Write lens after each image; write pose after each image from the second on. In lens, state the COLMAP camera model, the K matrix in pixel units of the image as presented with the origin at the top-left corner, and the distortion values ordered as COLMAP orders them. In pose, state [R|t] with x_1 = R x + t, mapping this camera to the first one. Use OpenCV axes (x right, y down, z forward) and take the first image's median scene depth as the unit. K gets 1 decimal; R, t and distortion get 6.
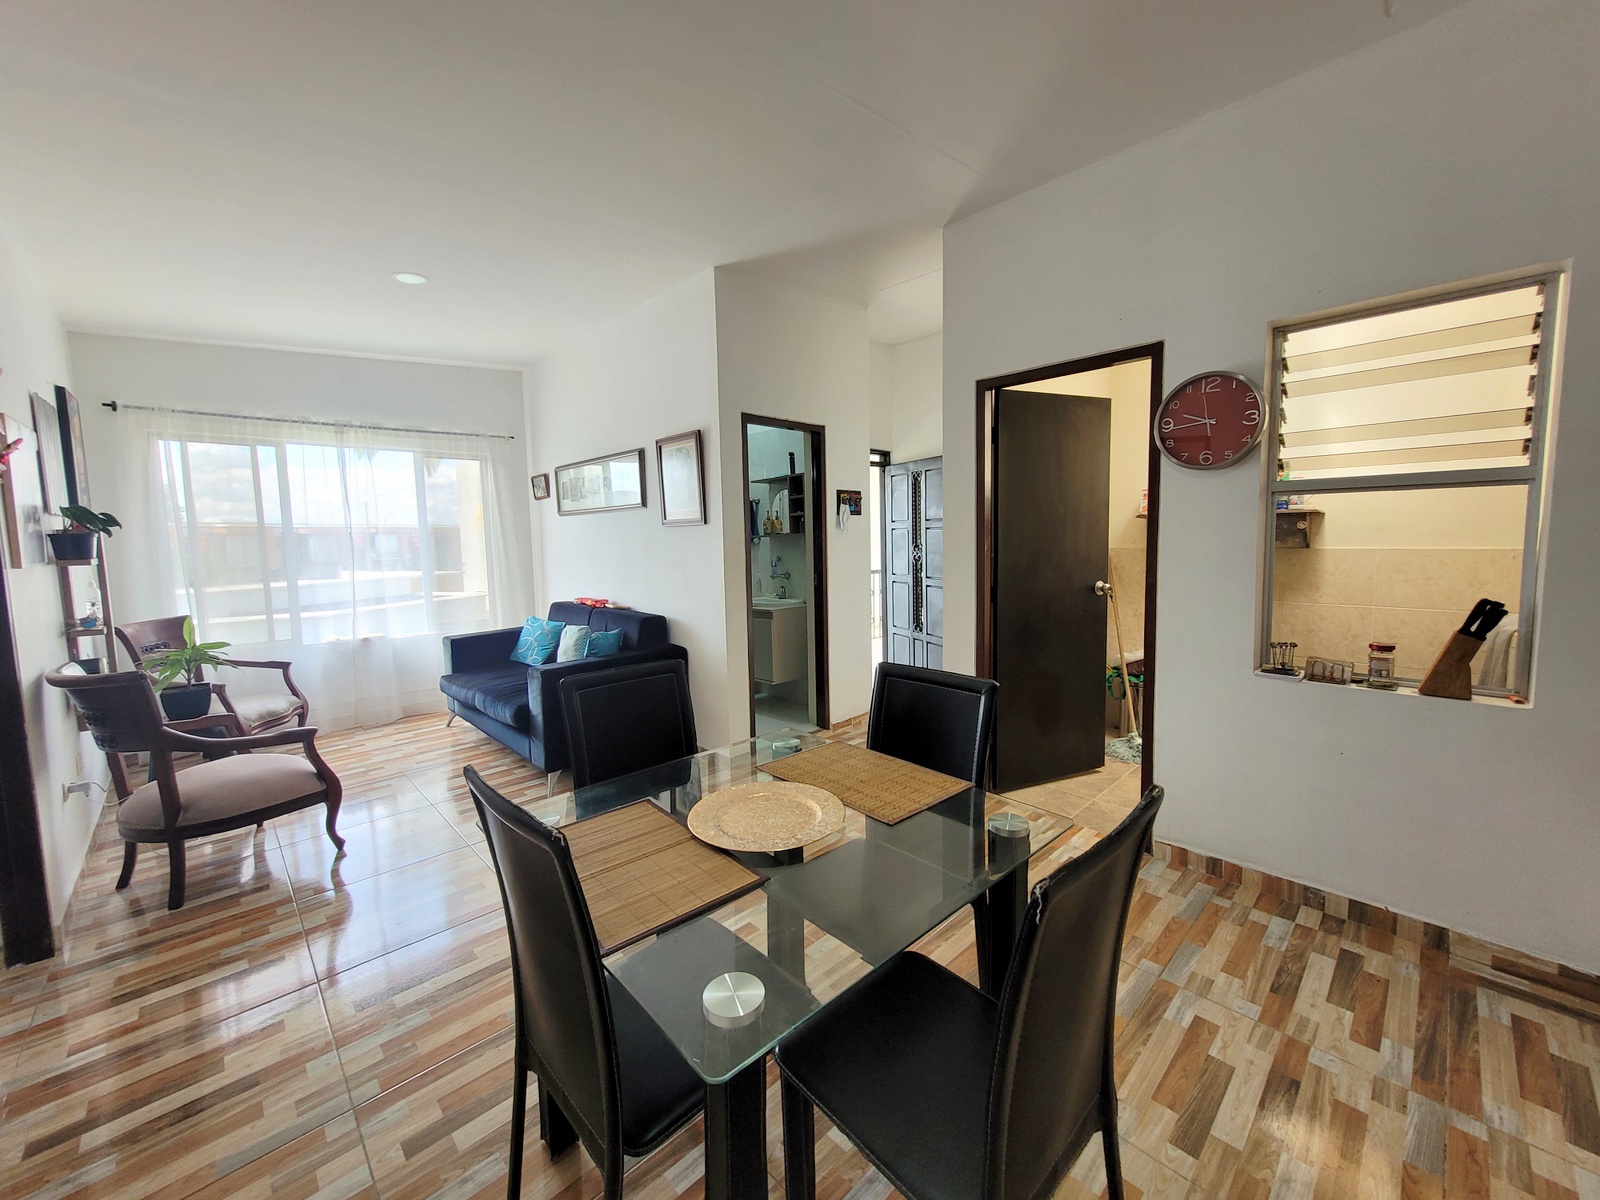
lens RADIAL K [[628.6, 0, 794.8], [0, 628.6, 587.8], [0, 0, 1]] dist [-0.000452, 0.000725]
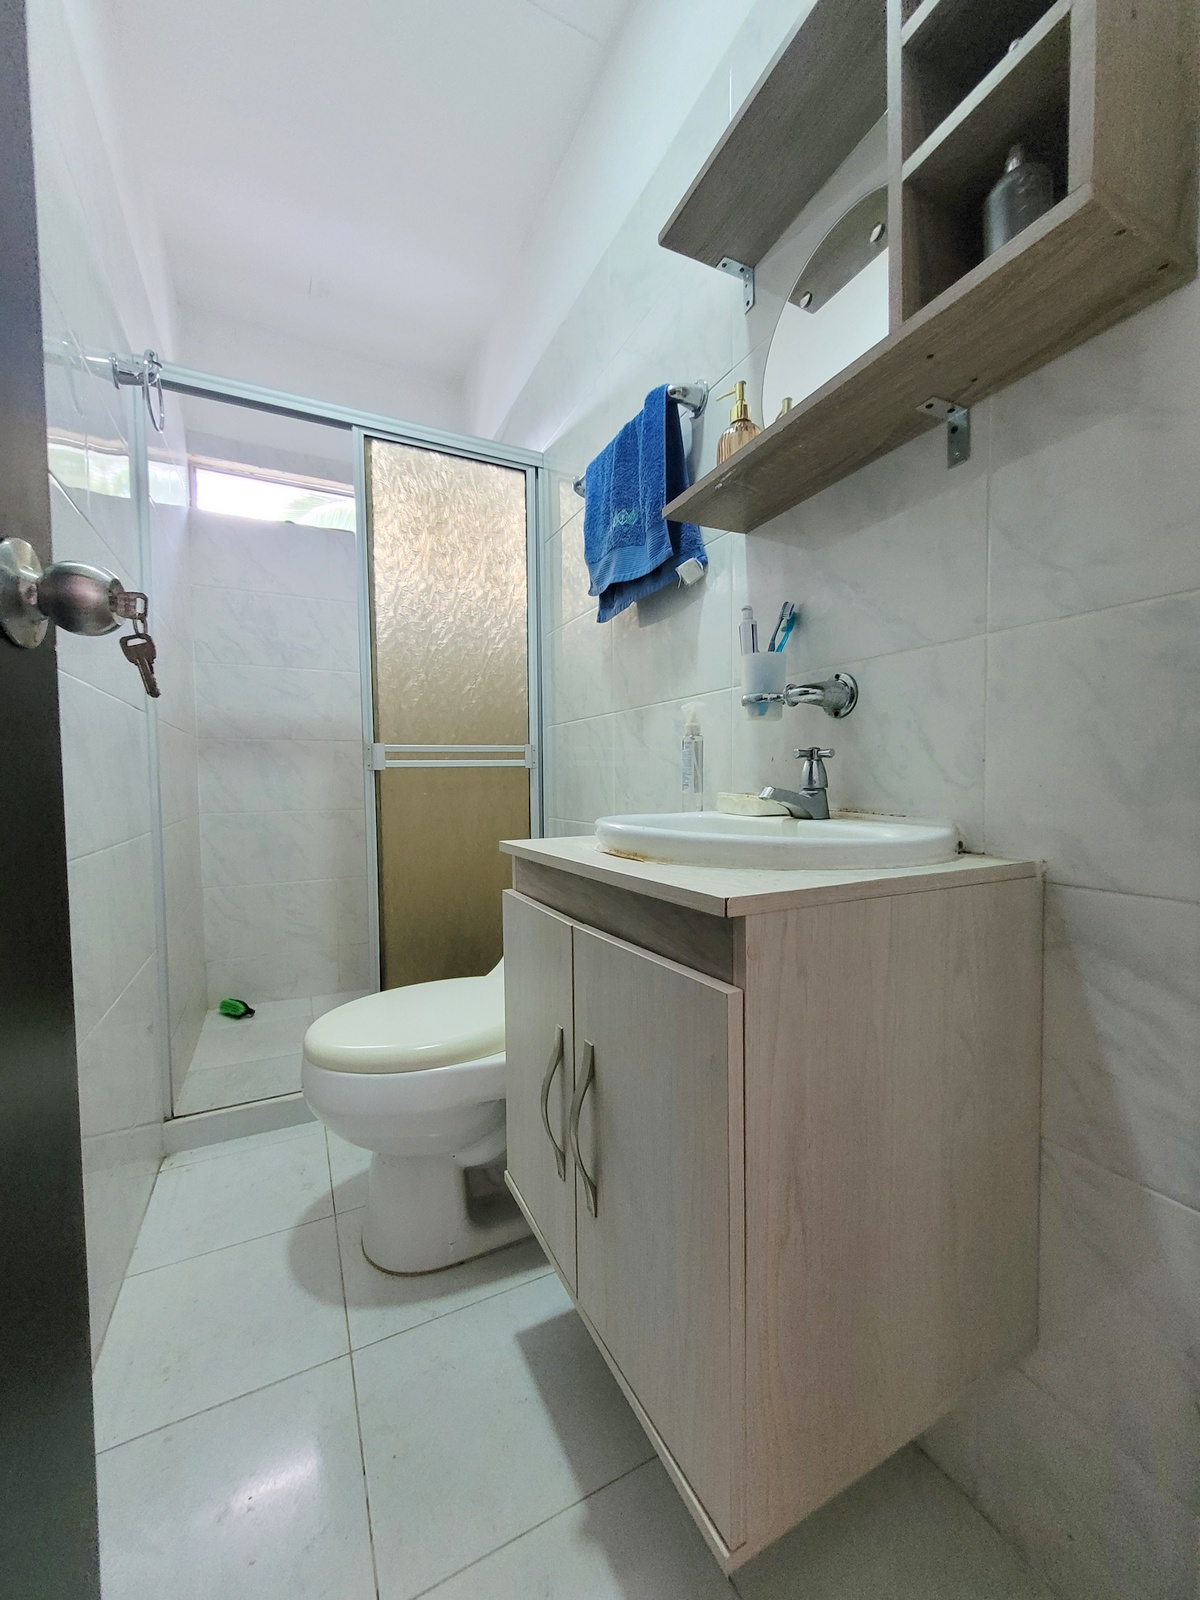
lens RADIAL K [[628.6, 0, 598.9], [0, 628.6, 803.1], [0, 0, 1]] dist [-0.000452, 0.000725]
pose [[0.962484, 0.024681, -0.270214, -0.029122], [-0.036796, 0.998527, -0.039862, 0.022885], [0.268832, 0.048310, 0.961975, 0.799250]]
